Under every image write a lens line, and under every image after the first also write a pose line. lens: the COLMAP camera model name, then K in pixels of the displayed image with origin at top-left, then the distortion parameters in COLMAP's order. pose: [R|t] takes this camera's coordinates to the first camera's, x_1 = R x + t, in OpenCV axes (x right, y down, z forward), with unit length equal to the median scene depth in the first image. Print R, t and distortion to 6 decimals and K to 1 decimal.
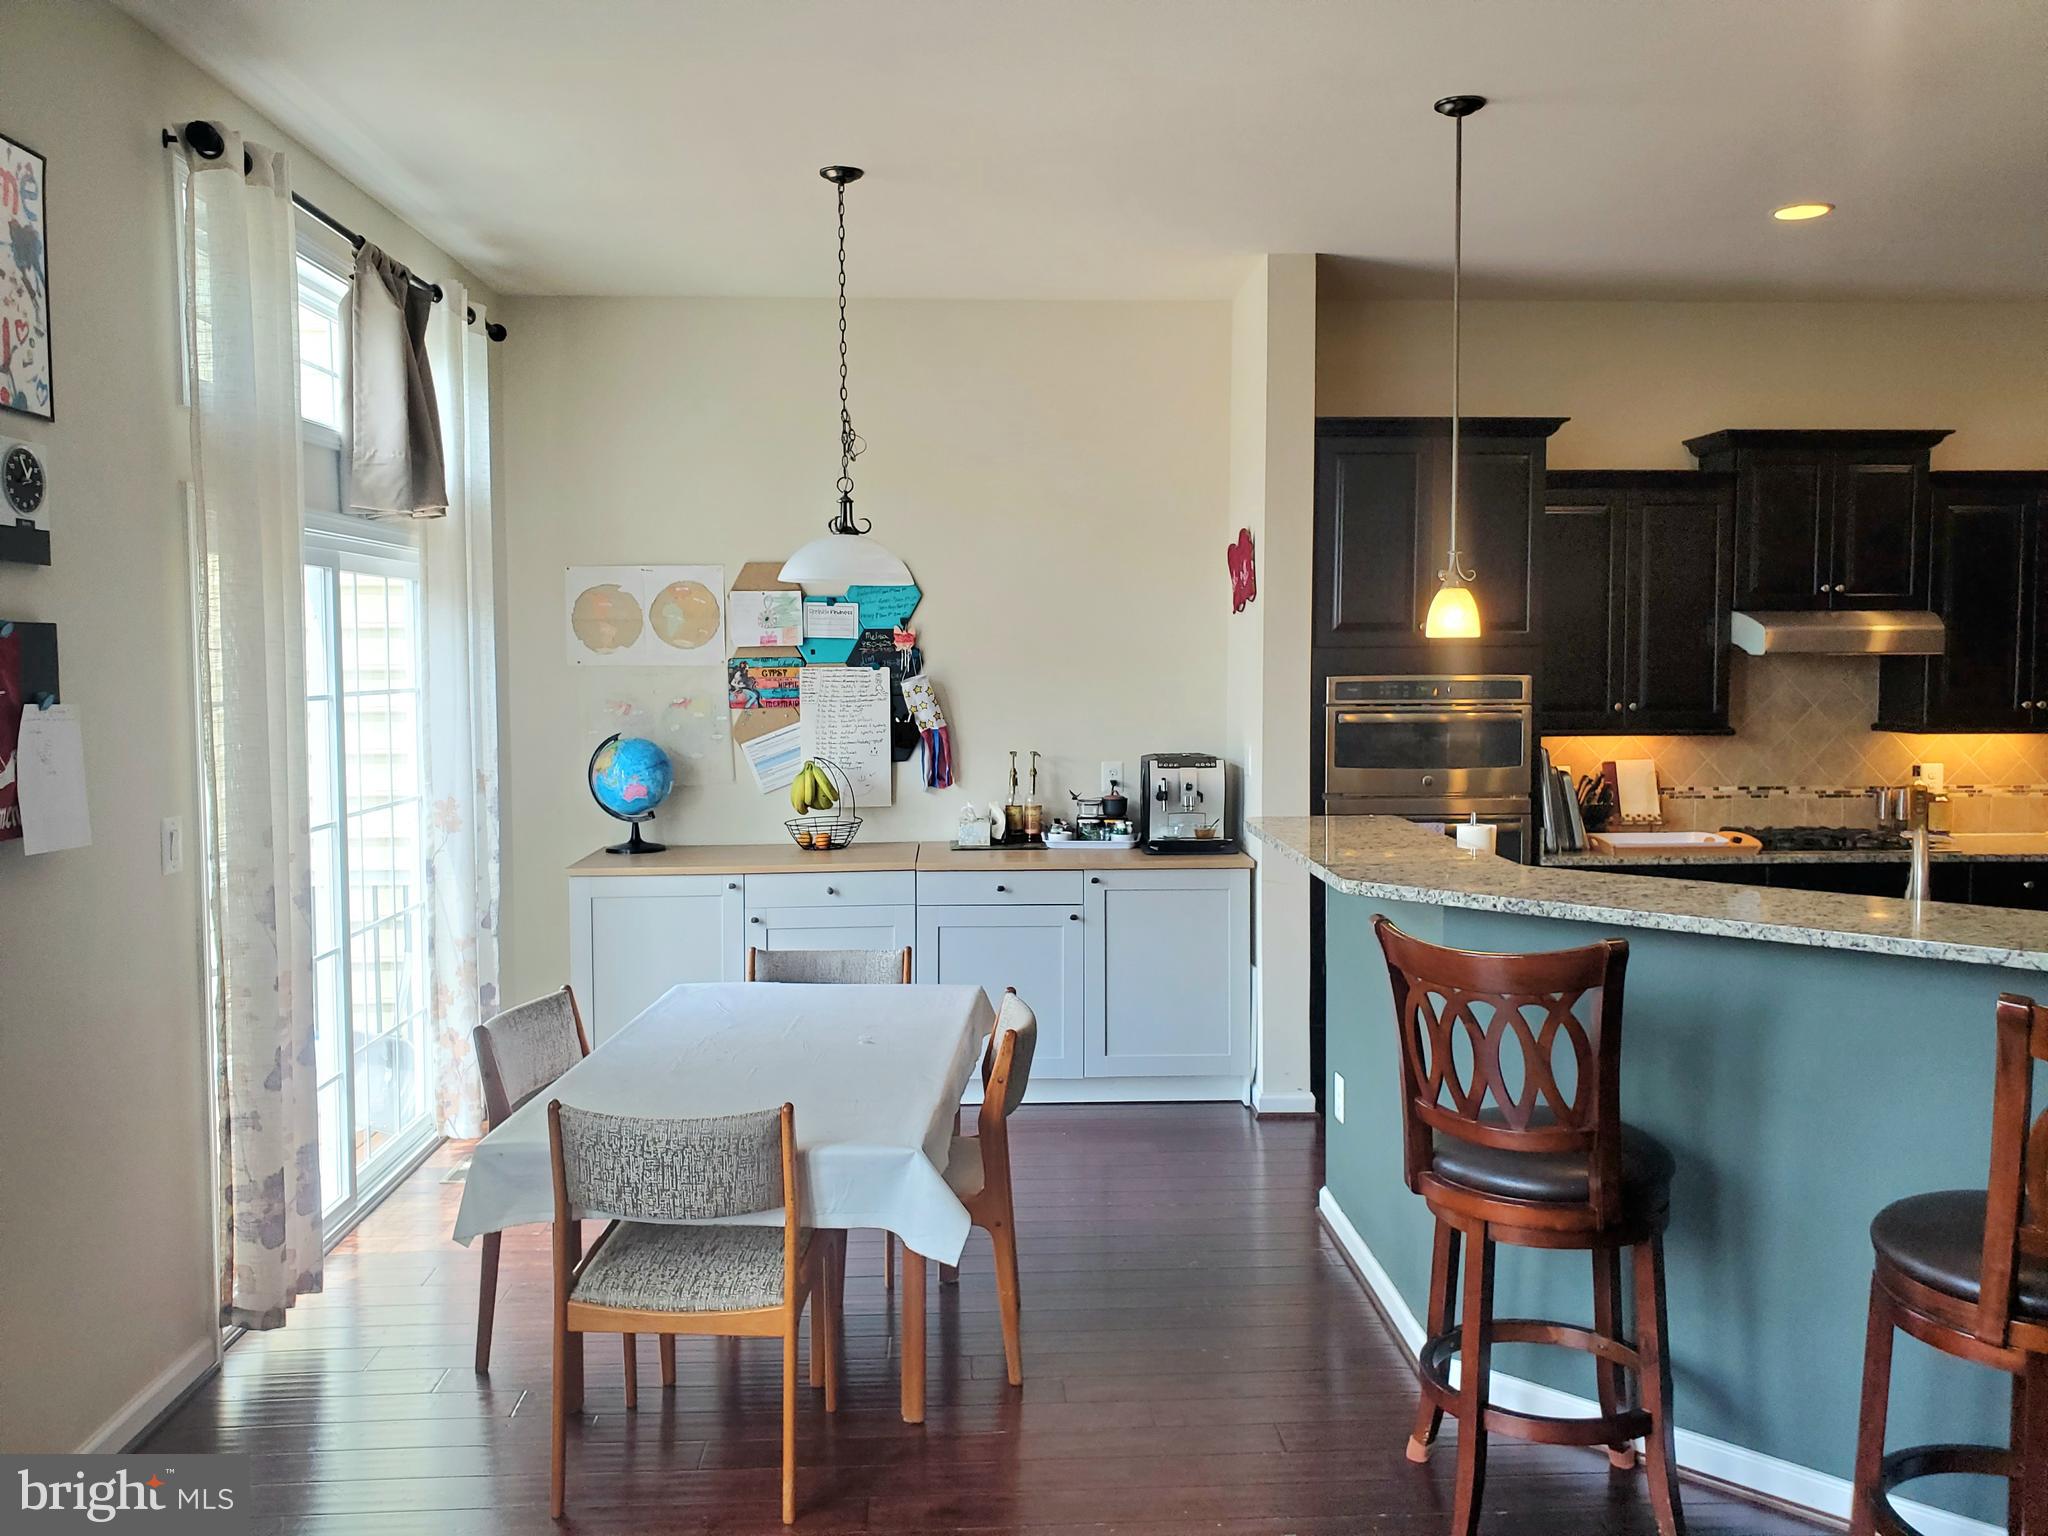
lens RADIAL K [[1610.1, 0, 1026.4], [0, 1610.1, 764.3], [0, 0, 1]] dist [0.049647, -0.051507]
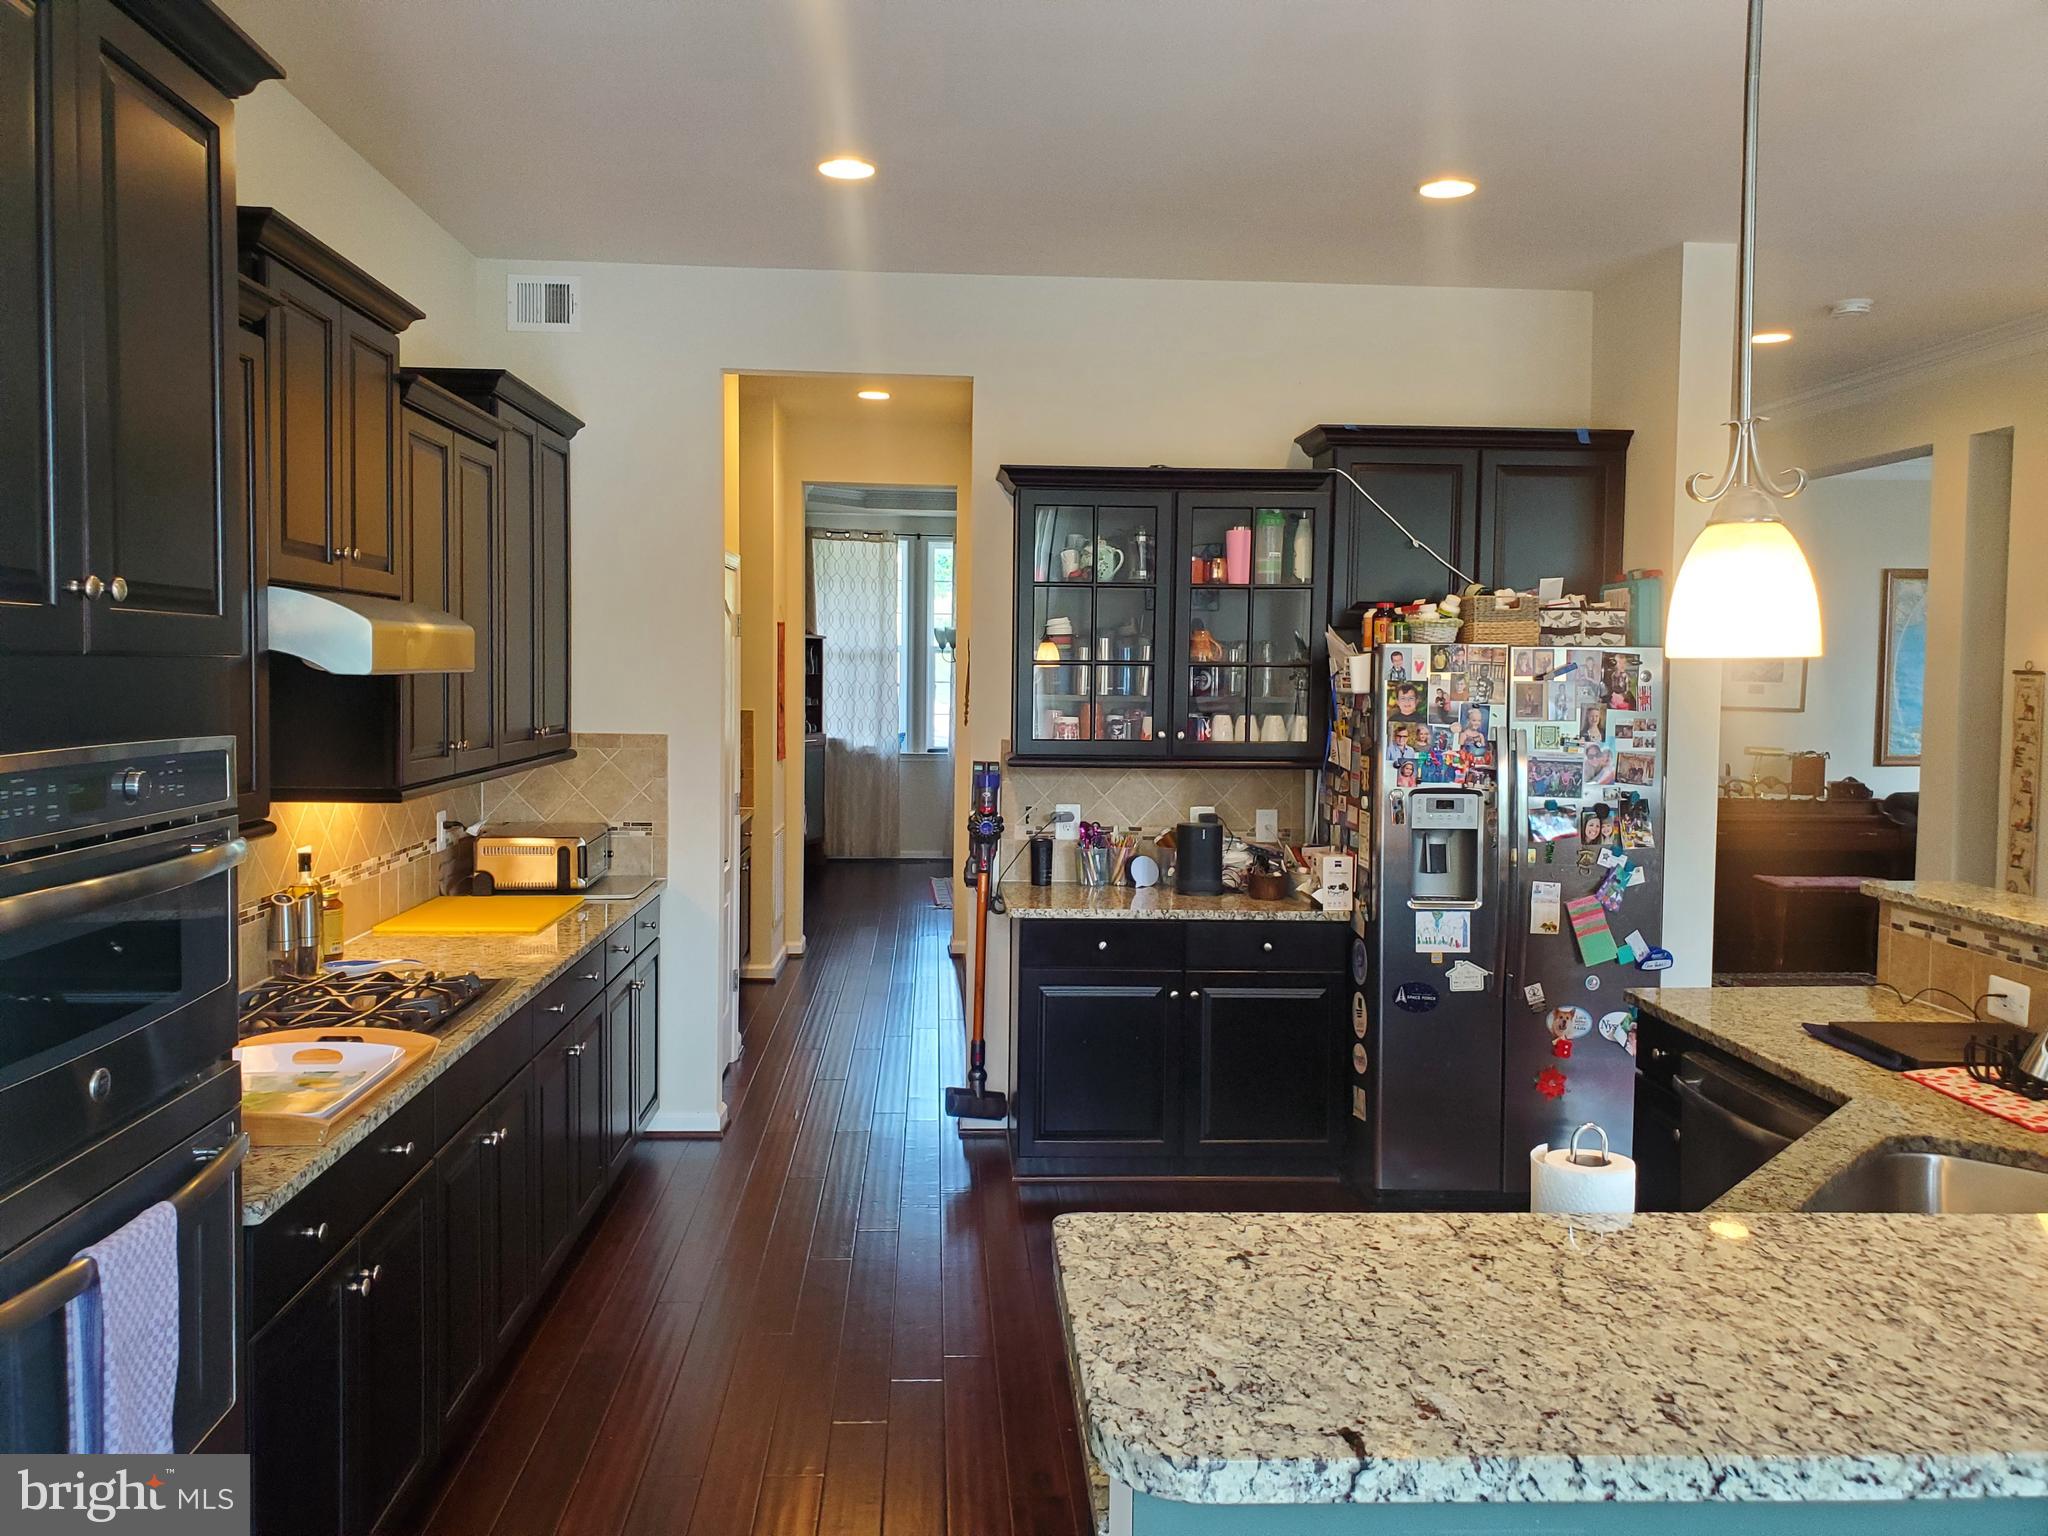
lens RADIAL K [[1610.1, 0, 1039.3], [0, 1610.1, 757.2], [0, 0, 1]] dist [0.049647, -0.051507]
pose [[-0.012016, -0.059483, 0.998157, -0.061140], [0.058226, 0.996494, 0.060085, -0.056110], [-0.998231, 0.058840, -0.008510, 0.730158]]
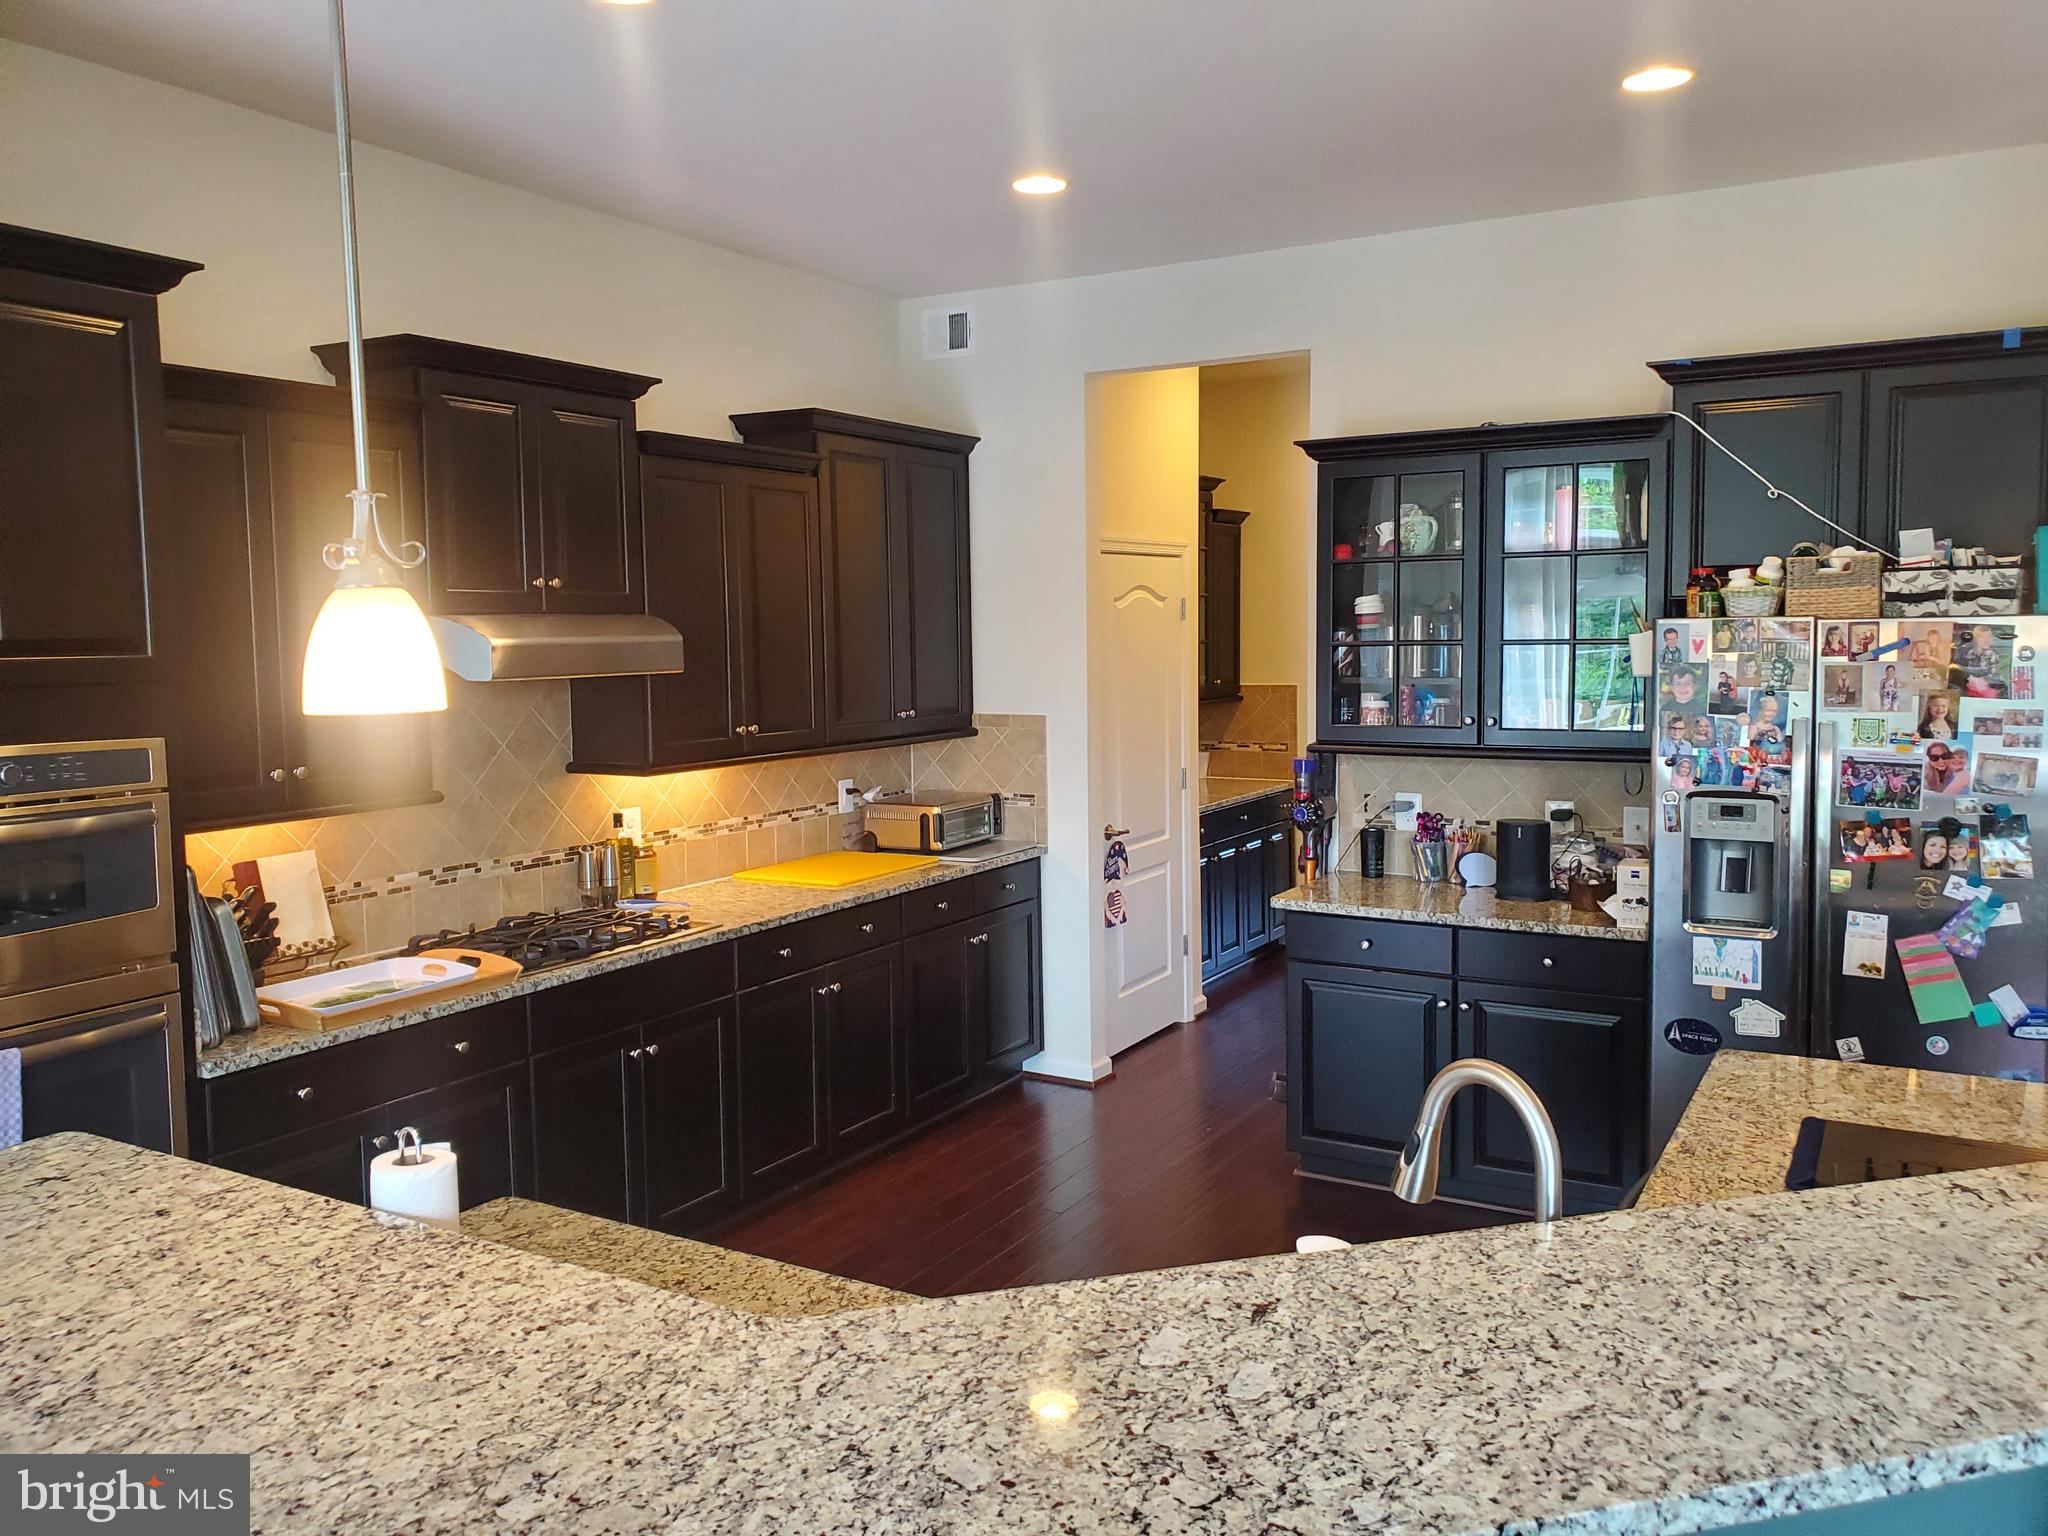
lens RADIAL K [[1610.1, 0, 1038.1], [0, 1610.1, 754.5], [0, 0, 1]] dist [0.049647, -0.051507]
pose [[0.544985, -0.076491, 0.834949, 0.016701], [0.071963, 0.996422, 0.044312, -0.046901], [-0.835352, 0.035936, 0.548540, 0.410926]]
